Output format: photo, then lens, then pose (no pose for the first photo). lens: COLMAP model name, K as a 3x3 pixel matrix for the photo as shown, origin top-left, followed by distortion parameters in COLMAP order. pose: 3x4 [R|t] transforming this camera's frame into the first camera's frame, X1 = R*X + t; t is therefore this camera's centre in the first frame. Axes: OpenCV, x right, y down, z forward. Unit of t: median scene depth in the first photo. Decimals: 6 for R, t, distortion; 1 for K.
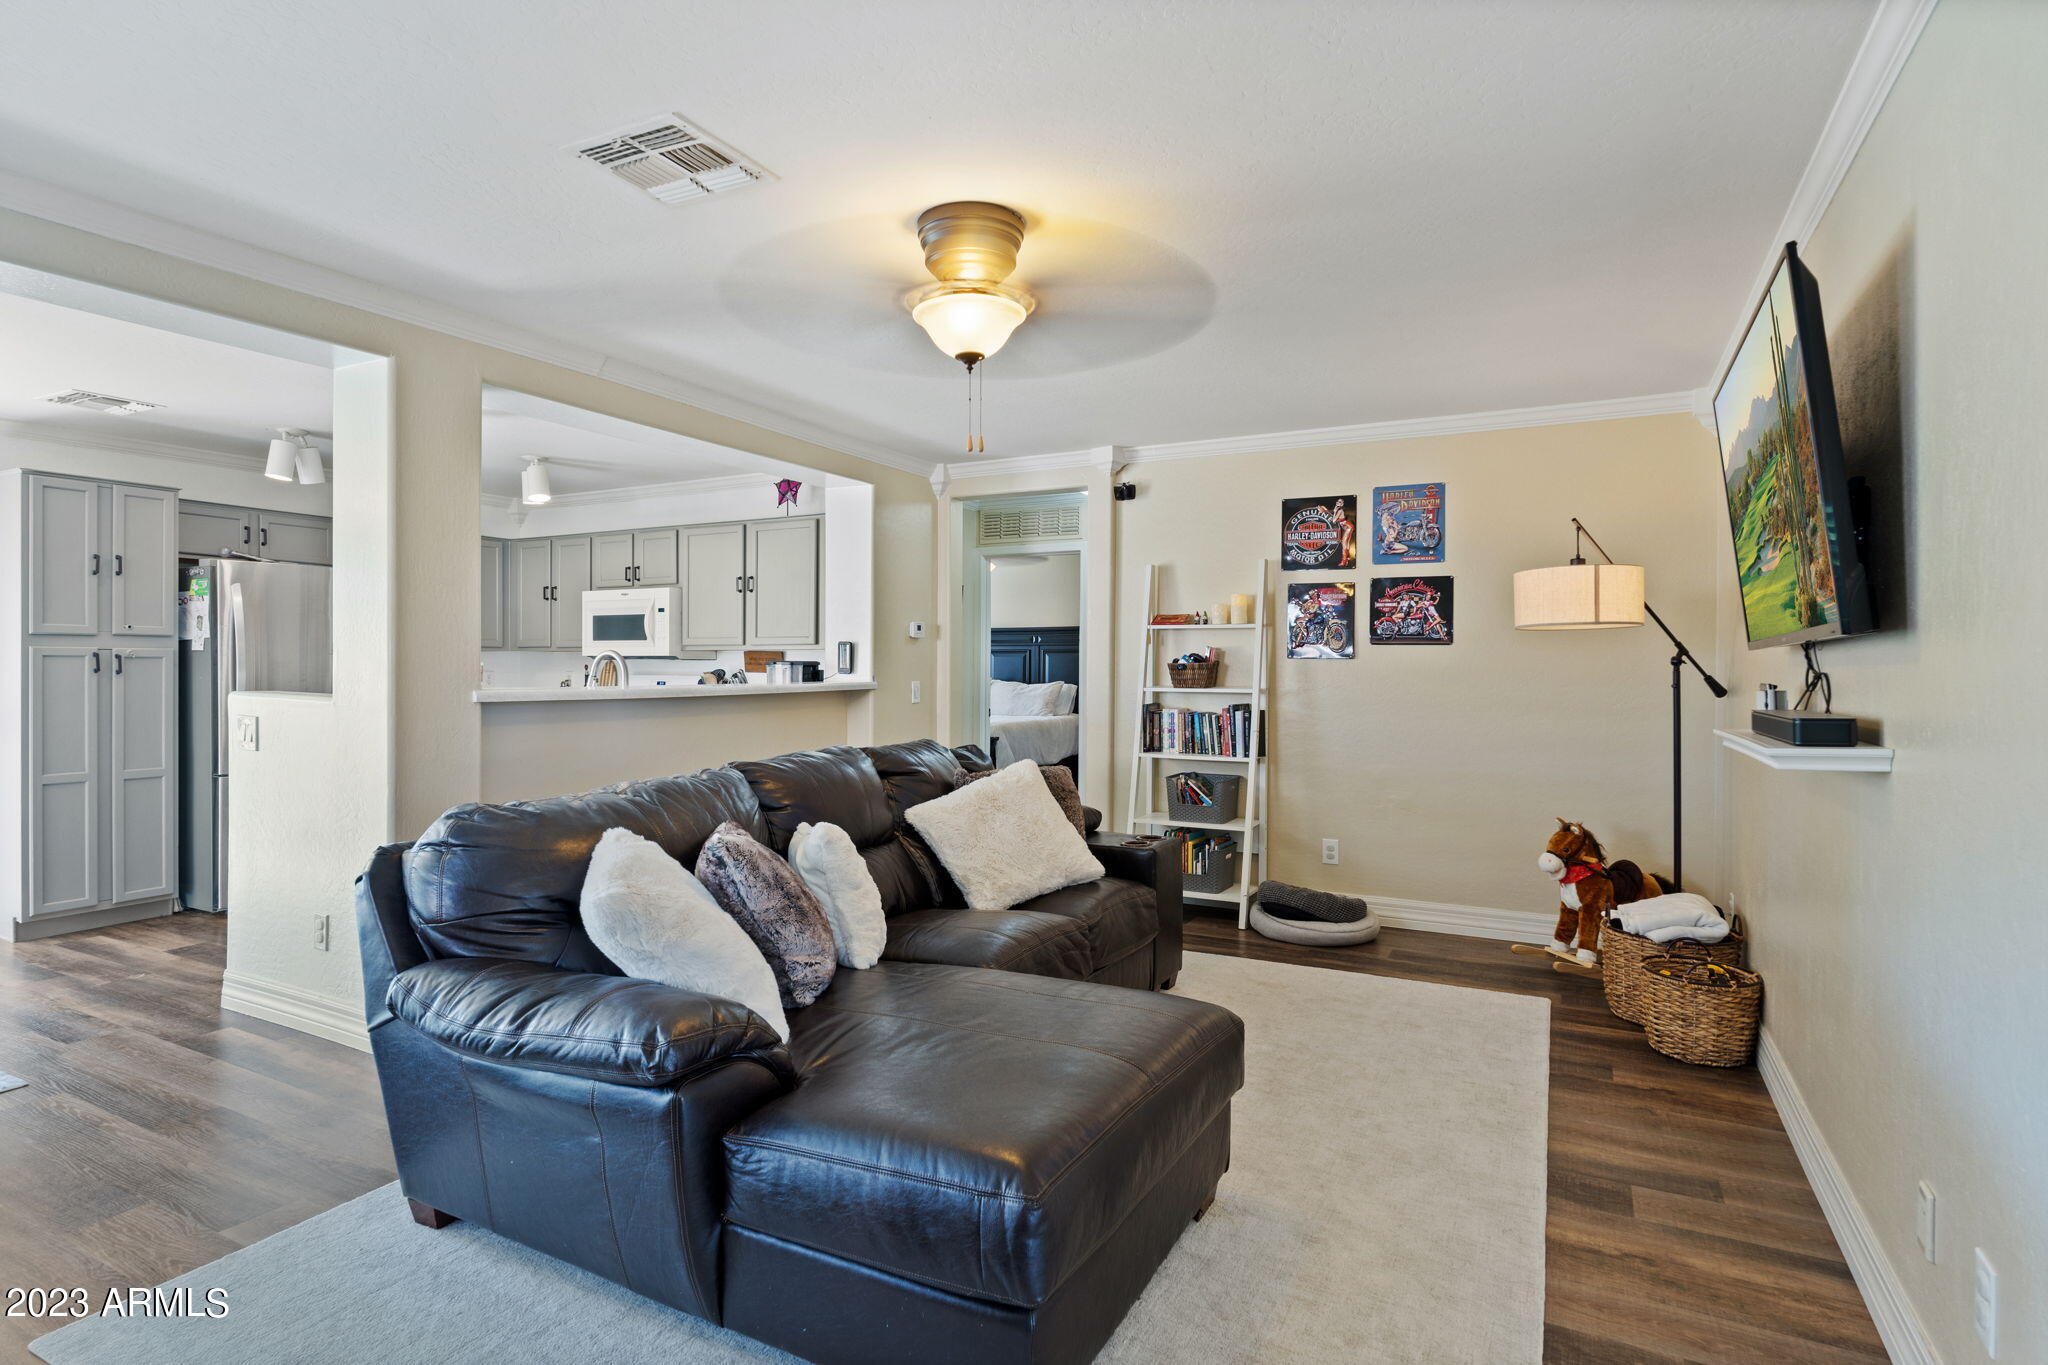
lens RADIAL K [[1055.5, 0, 1004.8], [0, 1055.5, 669.3], [0, 0, 1]] dist [-0.002168, -0.000568]
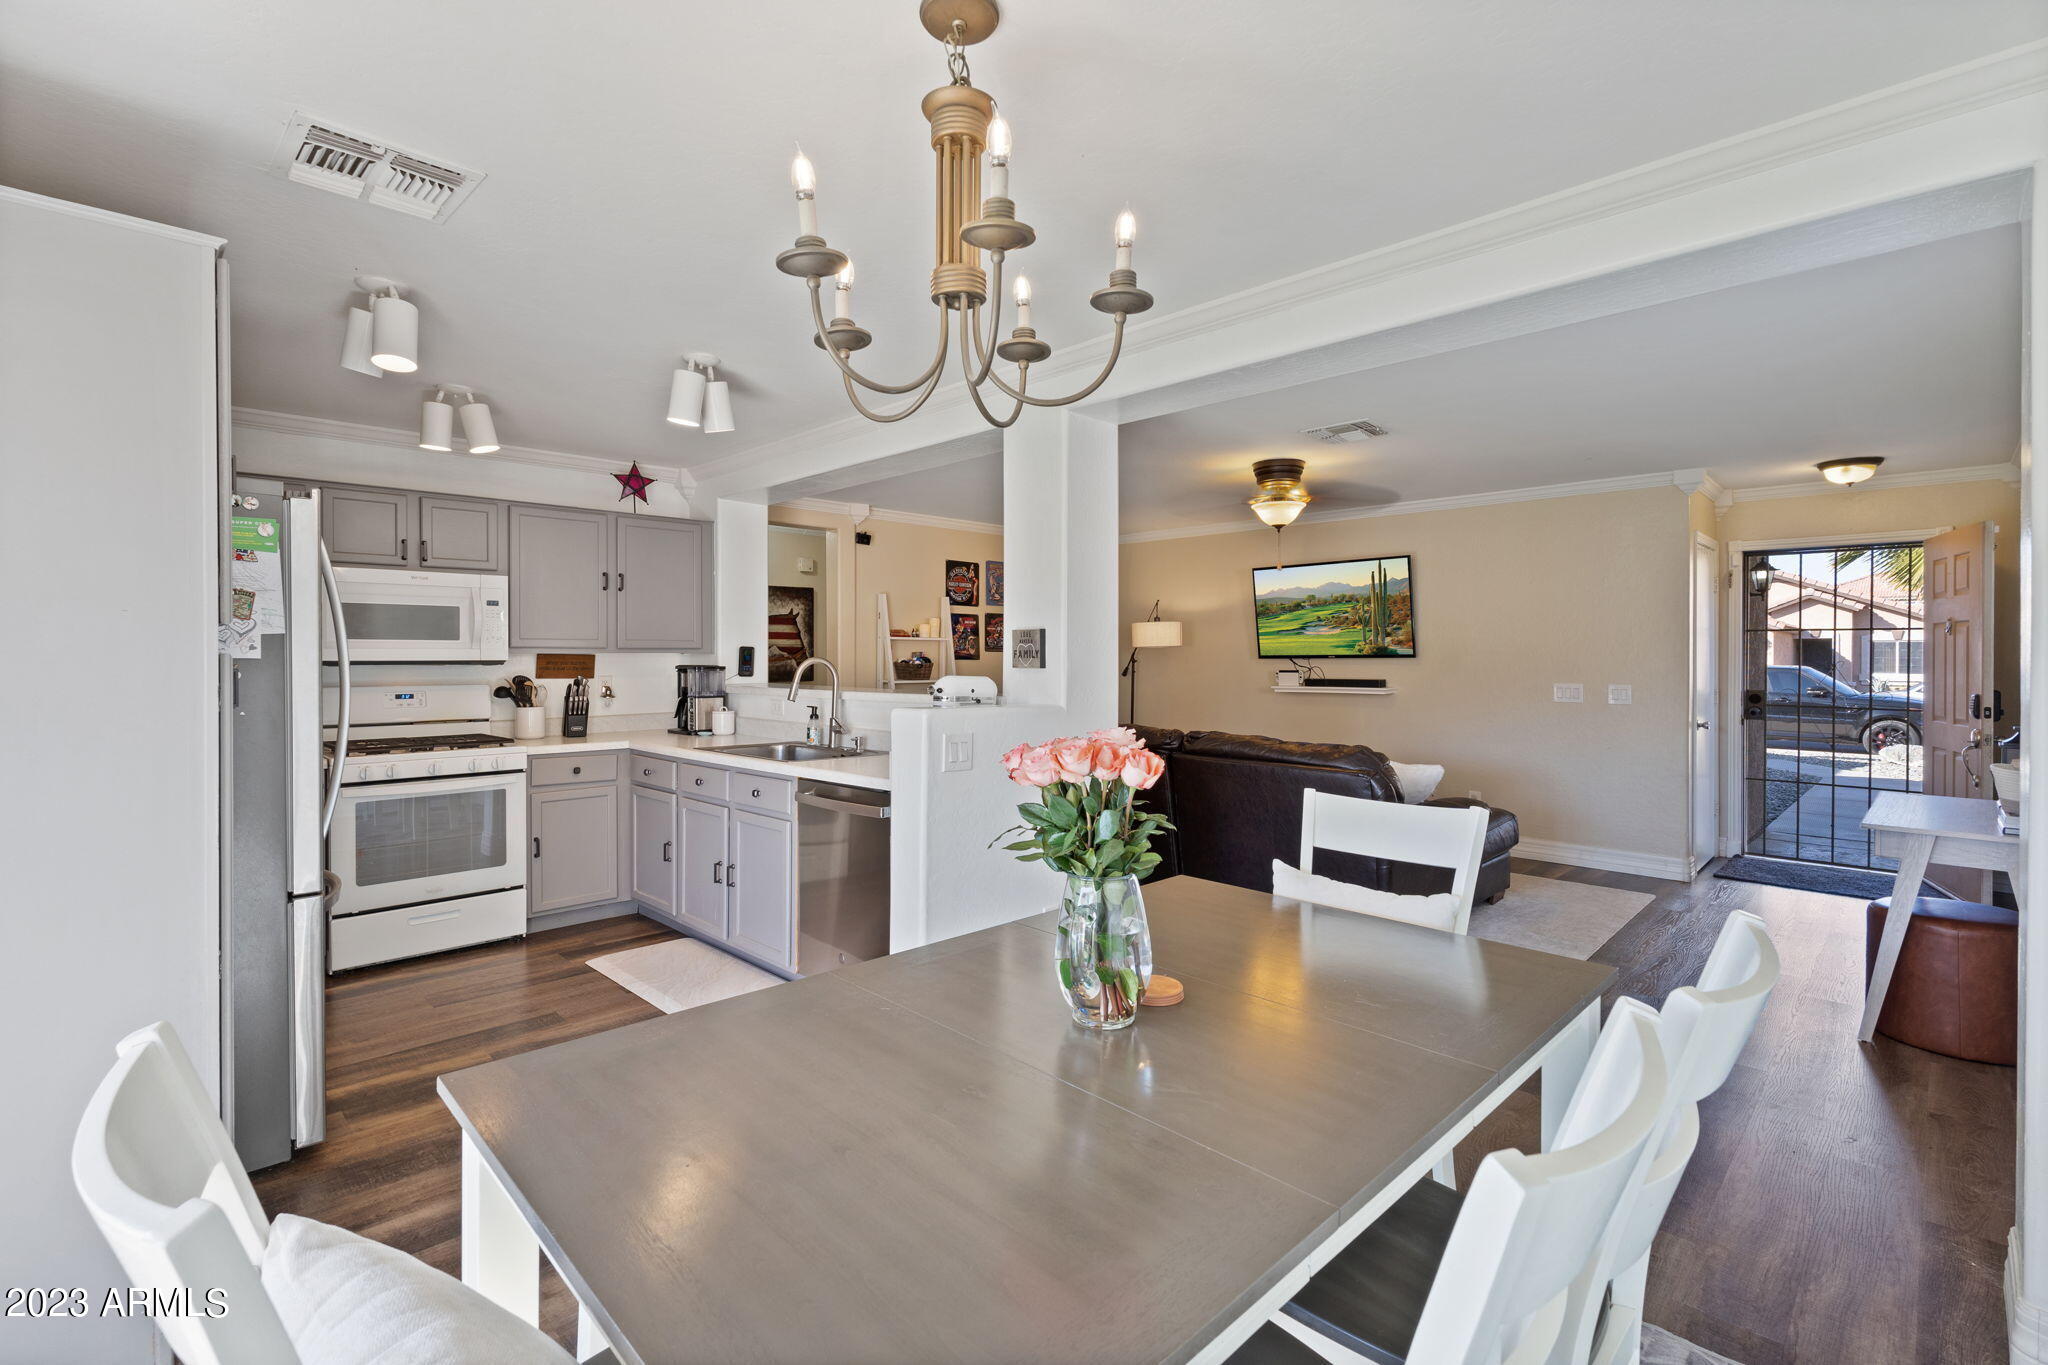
lens RADIAL K [[919.6, 0, 1030.2], [0, 919.6, 657.7], [0, 0, 1]] dist [0.020804, -0.000004]
pose [[0.282143, -0.006821, 0.959348, -1.060999], [0.003325, 0.999976, 0.006132, -0.022139], [-0.959367, 0.001459, 0.282159, 0.502535]]
